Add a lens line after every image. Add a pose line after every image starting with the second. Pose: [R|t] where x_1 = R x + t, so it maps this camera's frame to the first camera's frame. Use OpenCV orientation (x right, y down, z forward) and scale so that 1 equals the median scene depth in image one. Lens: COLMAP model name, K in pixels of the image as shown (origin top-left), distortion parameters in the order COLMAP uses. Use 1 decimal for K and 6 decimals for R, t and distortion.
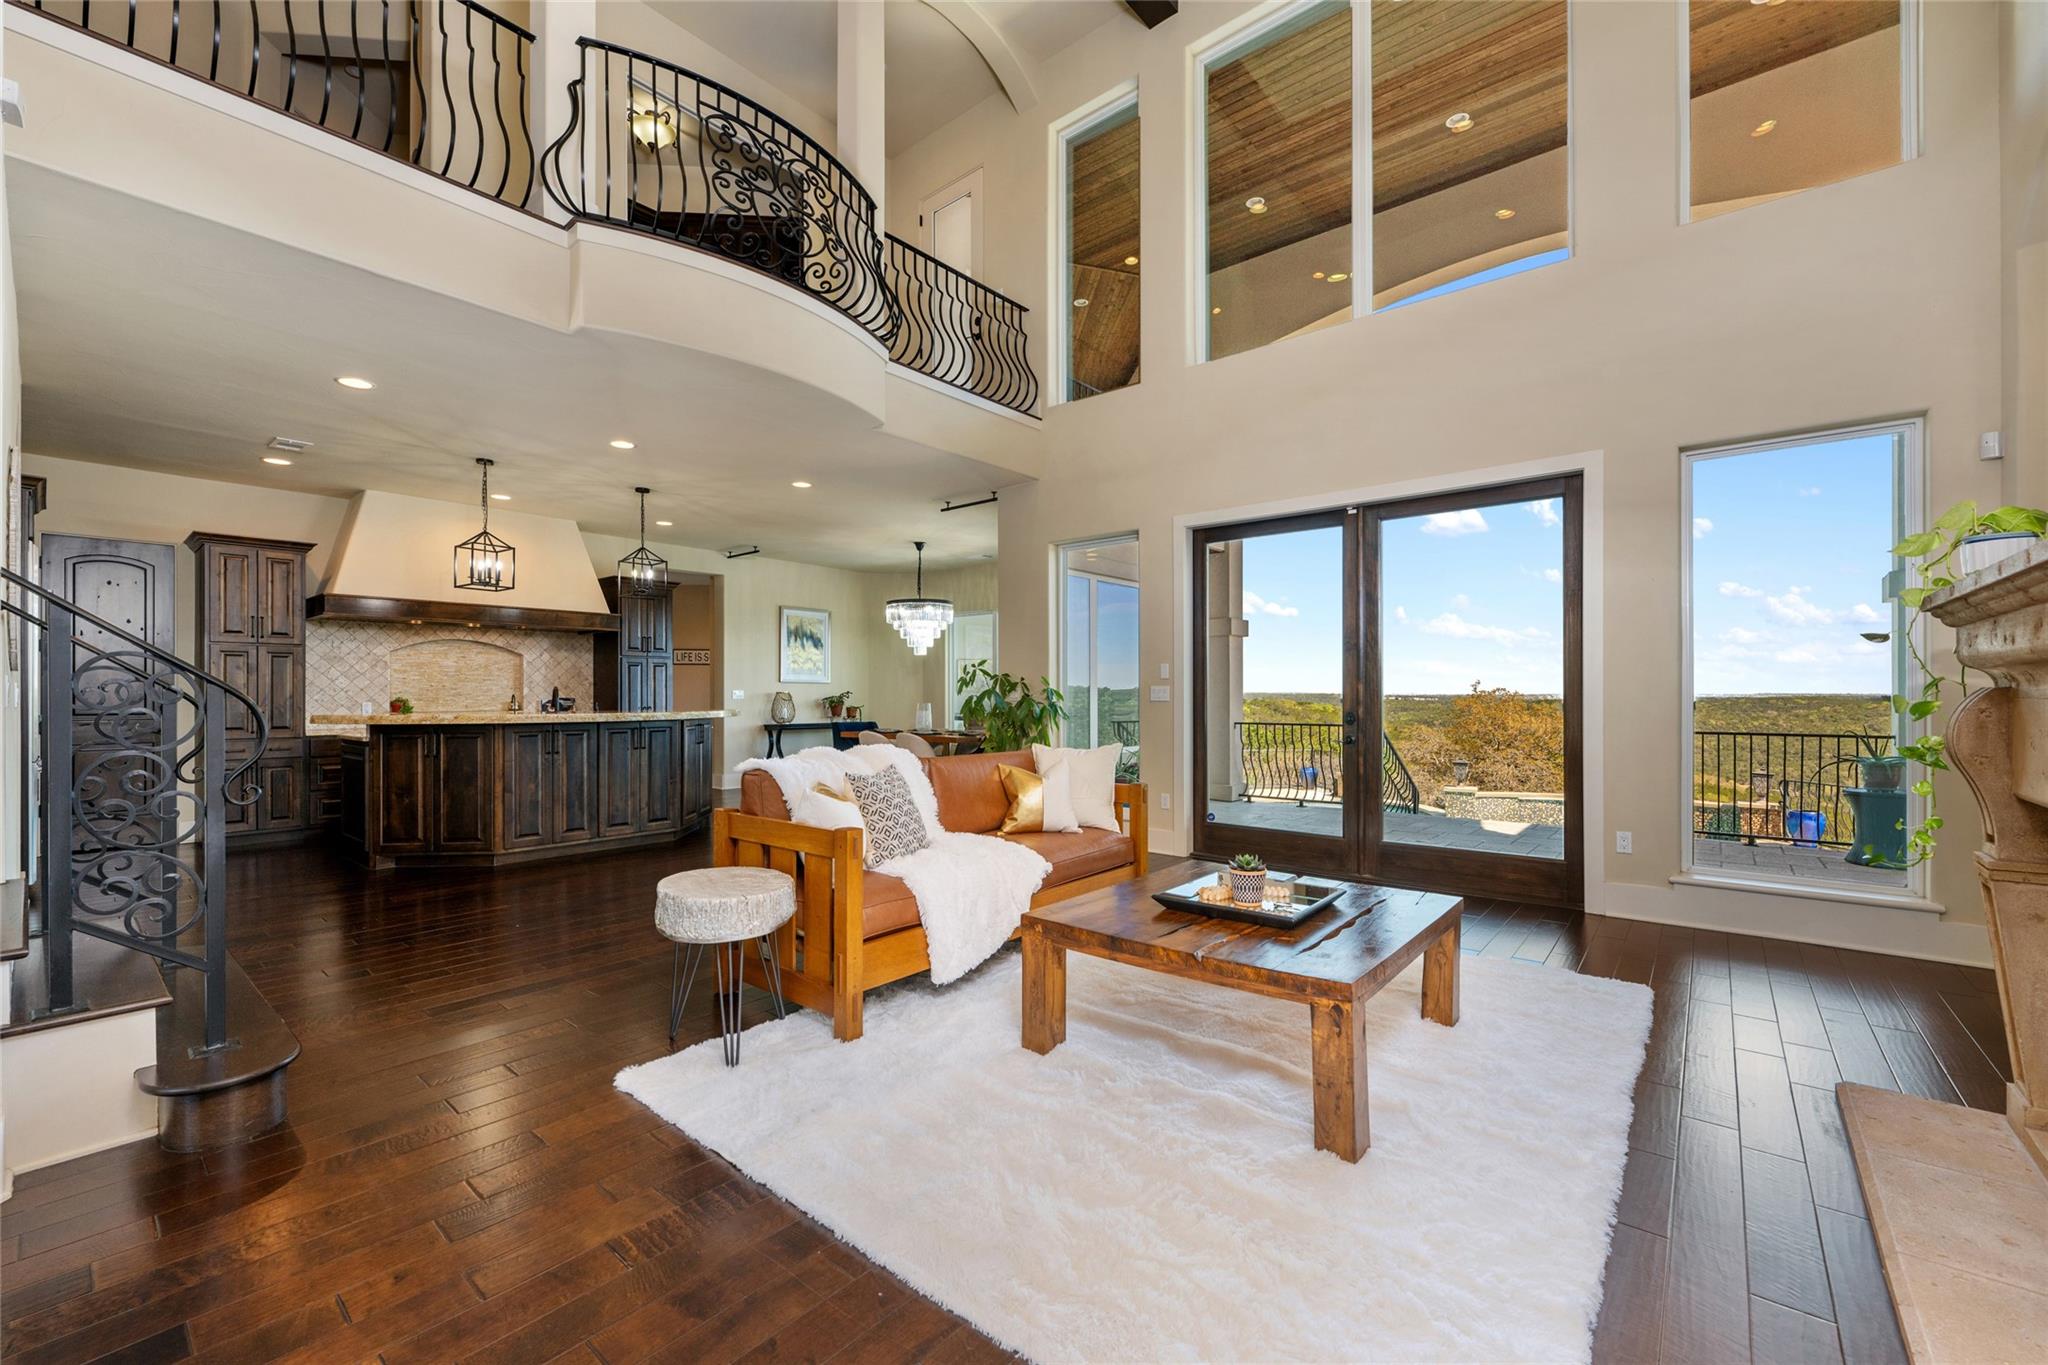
lens RADIAL K [[814.5, 0, 1020.6], [0, 814.5, 688.5], [0, 0, 1]] dist [0.002140, -0.000448]
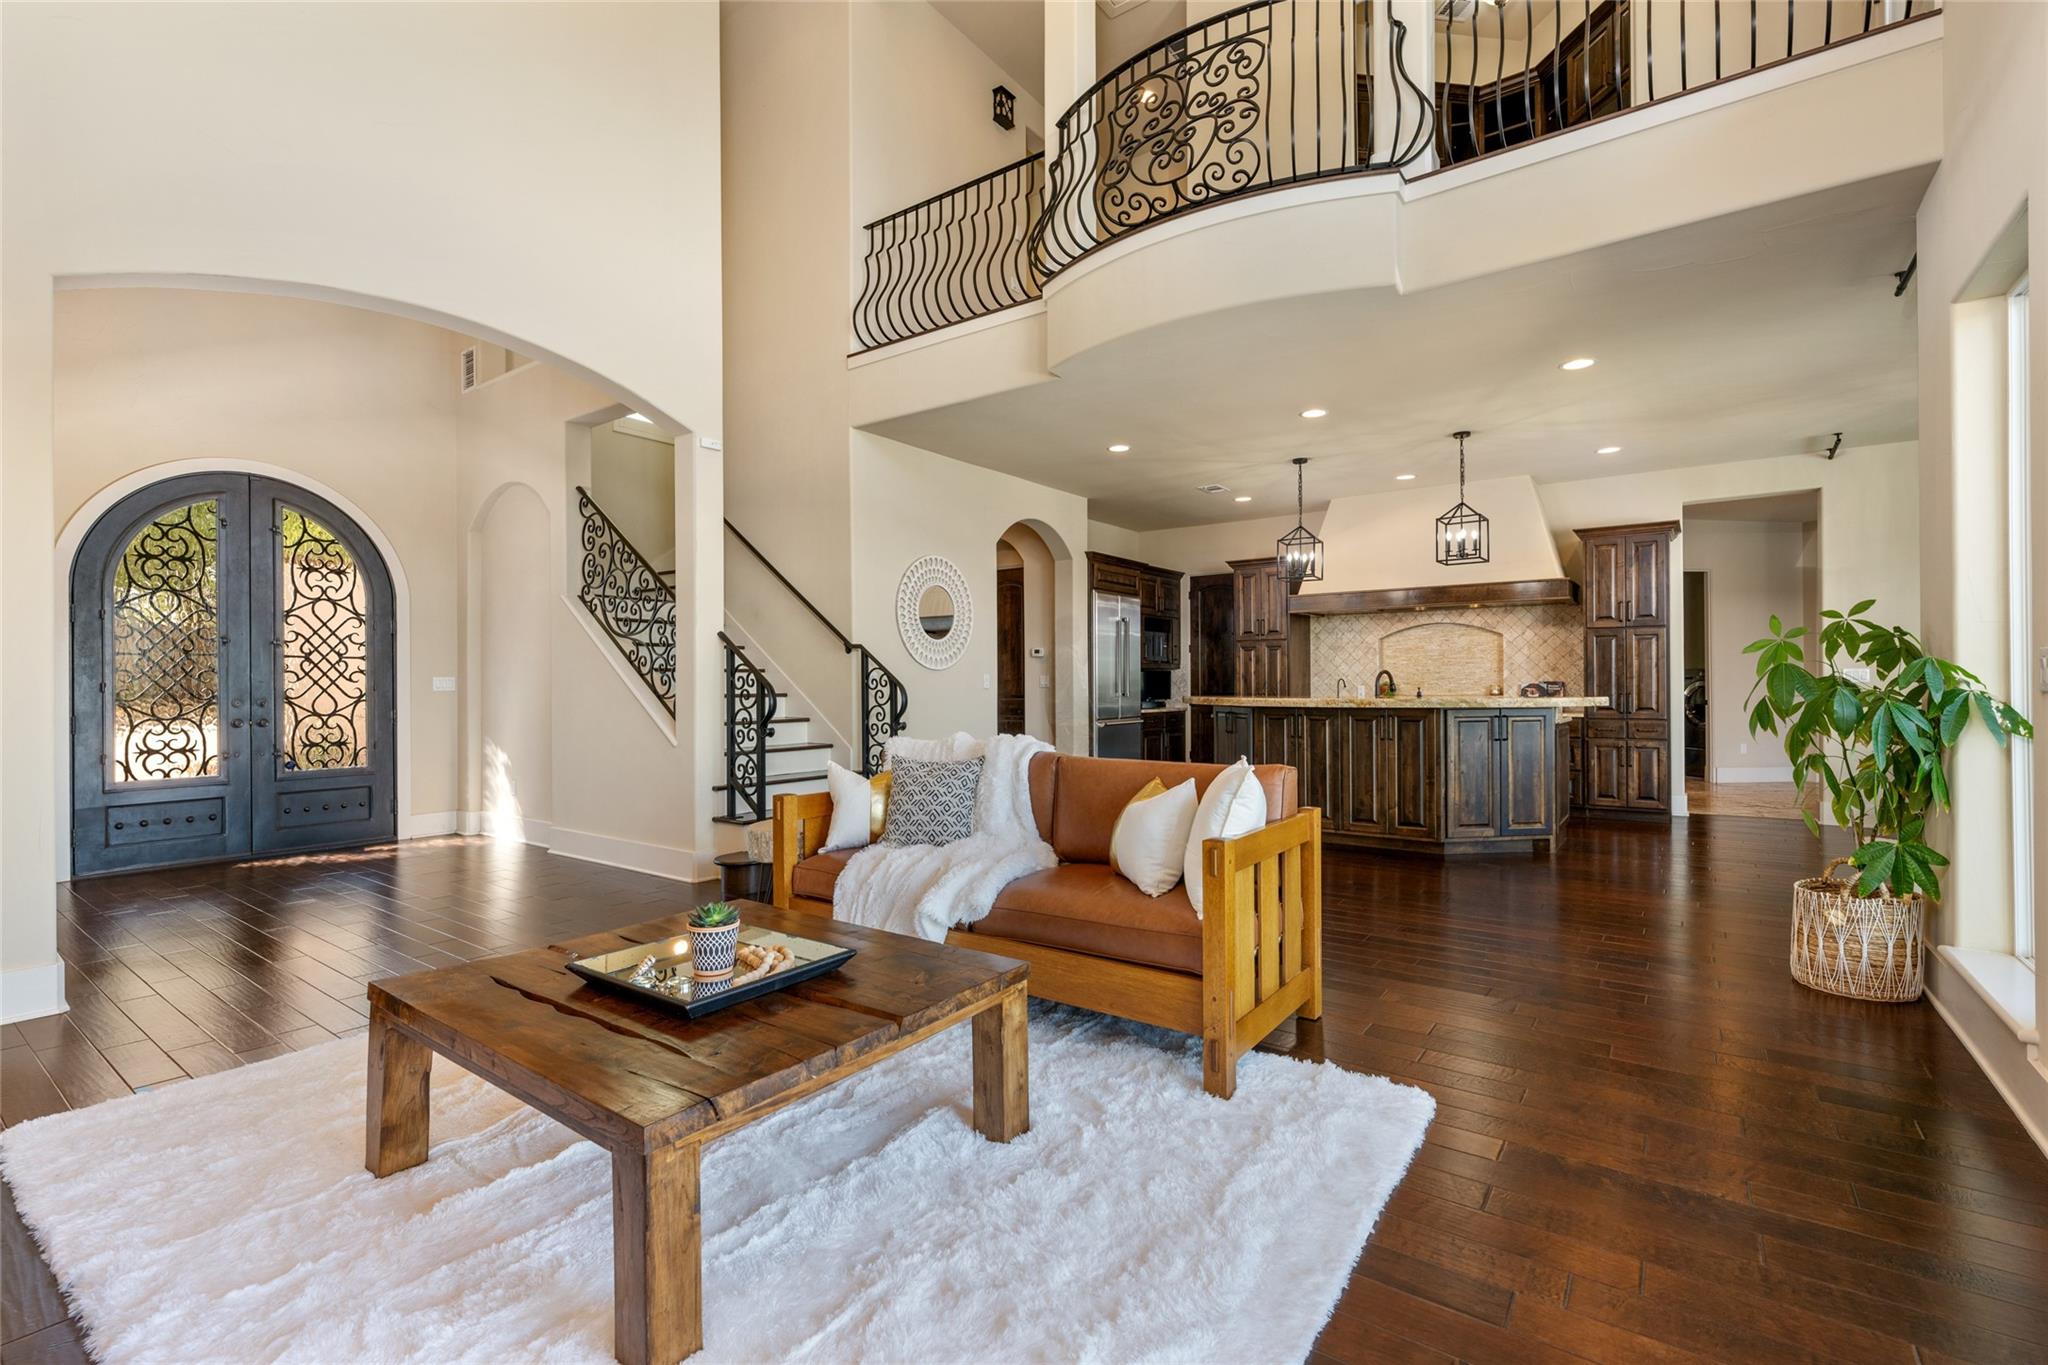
lens RADIAL K [[907.3, 0, 1027.0], [0, 907.3, 672.8], [0, 0, 1]] dist [-0.001887, -0.000174]
pose [[0.072964, -0.009621, -0.997288, 0.402344], [0.012598, 0.999883, -0.008724, 0.004458], [0.997255, -0.011928, 0.073076, 0.448152]]
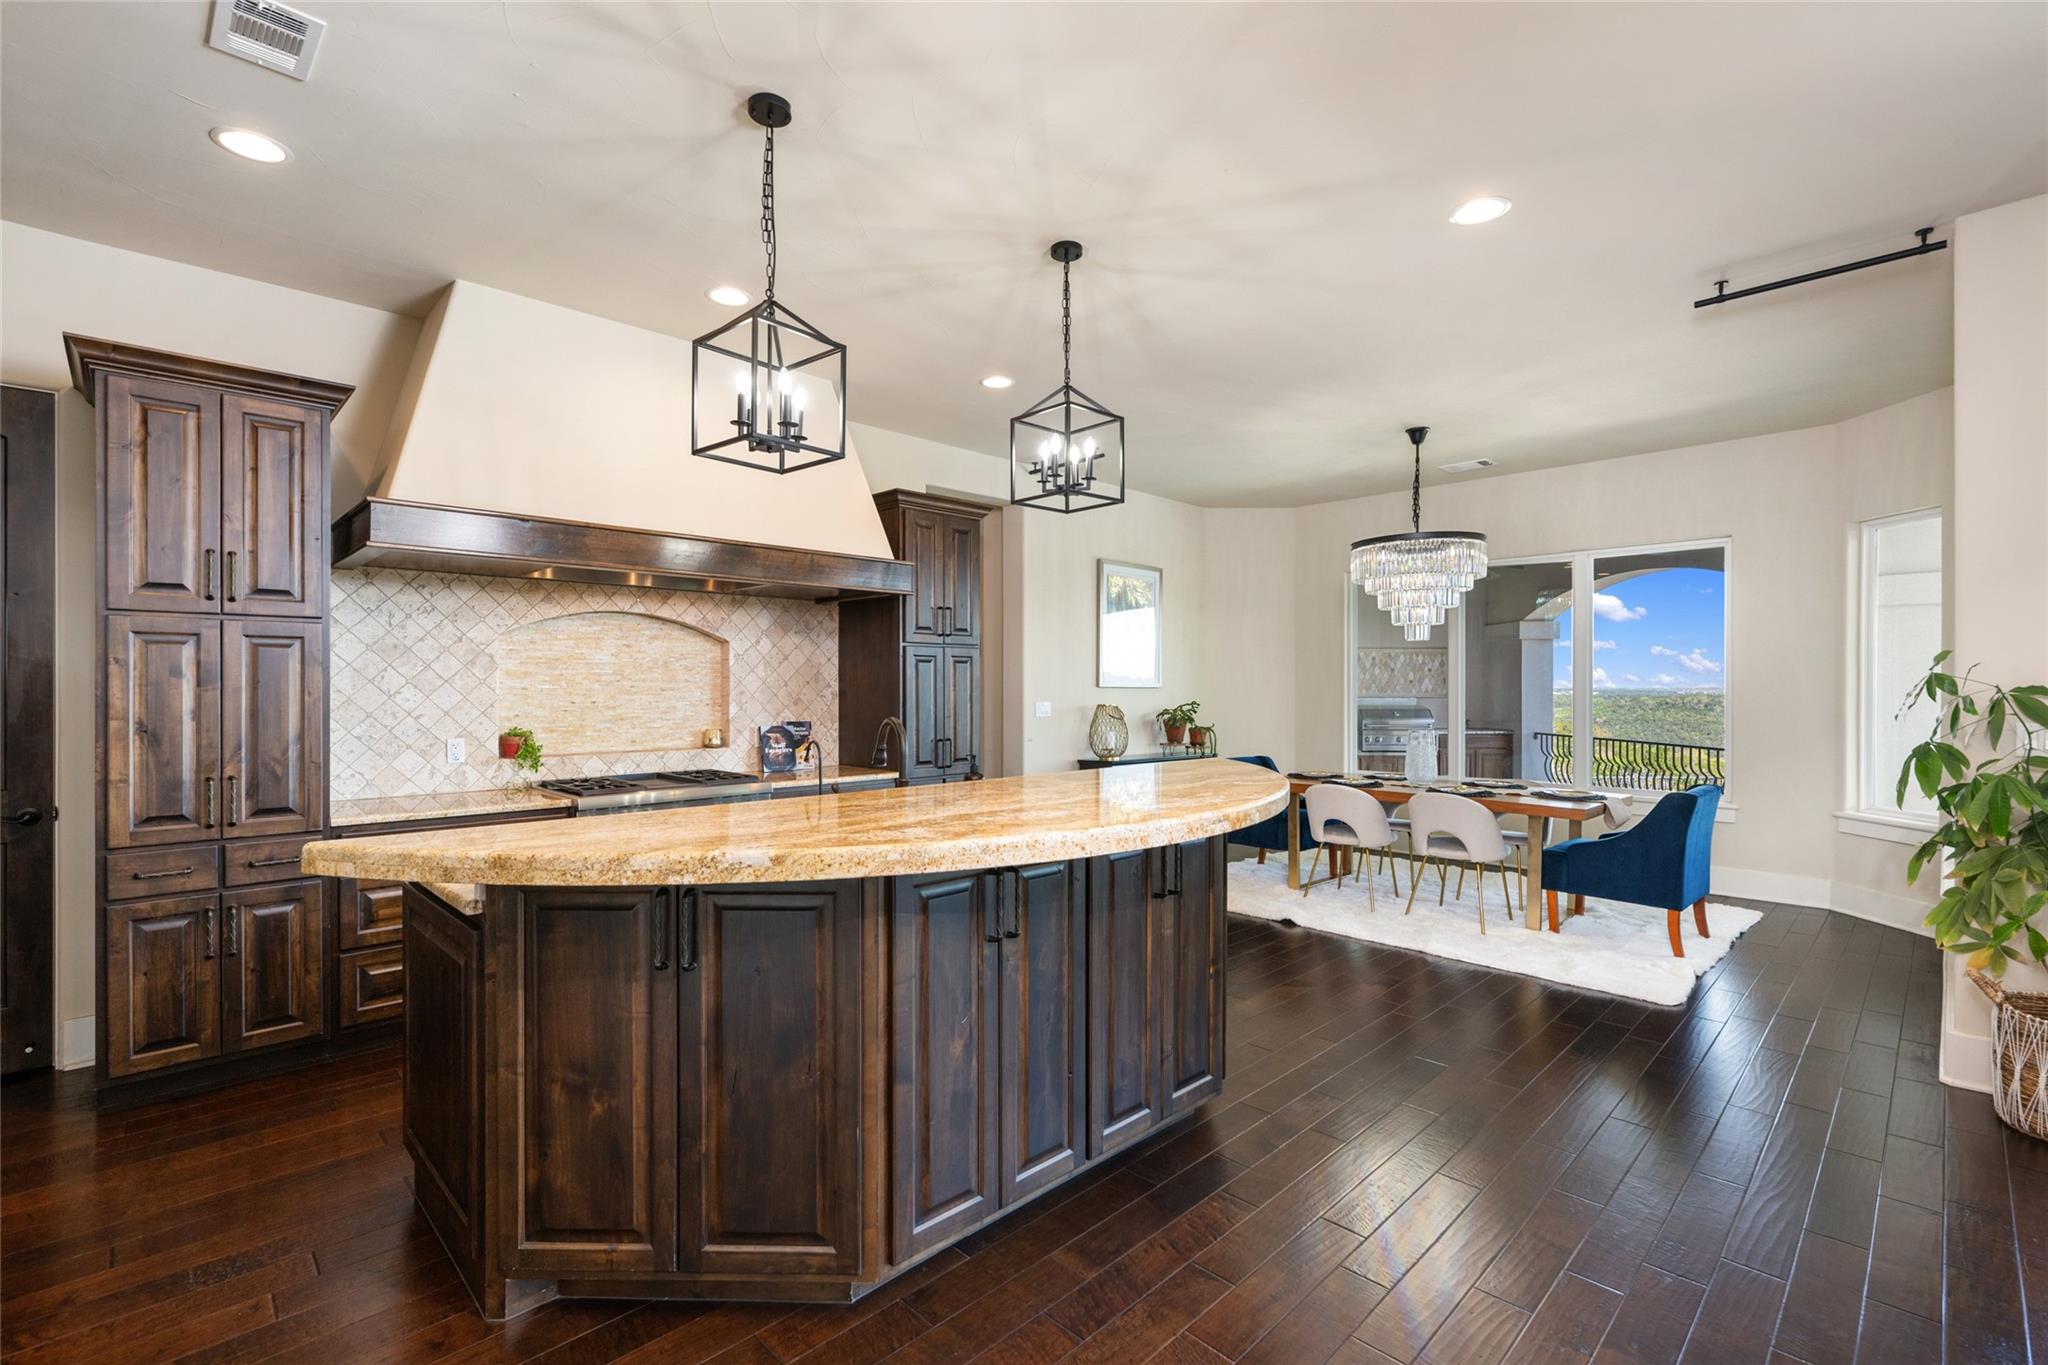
lens RADIAL K [[907.3, 0, 1030.4], [0, 907.3, 684.2], [0, 0, 1]] dist [-0.001887, -0.000174]
pose [[0.995336, 0.002829, -0.096425, -0.405690], [-0.002323, 0.999983, 0.005356, -0.019485], [0.096438, -0.005107, 0.995326, 0.491430]]
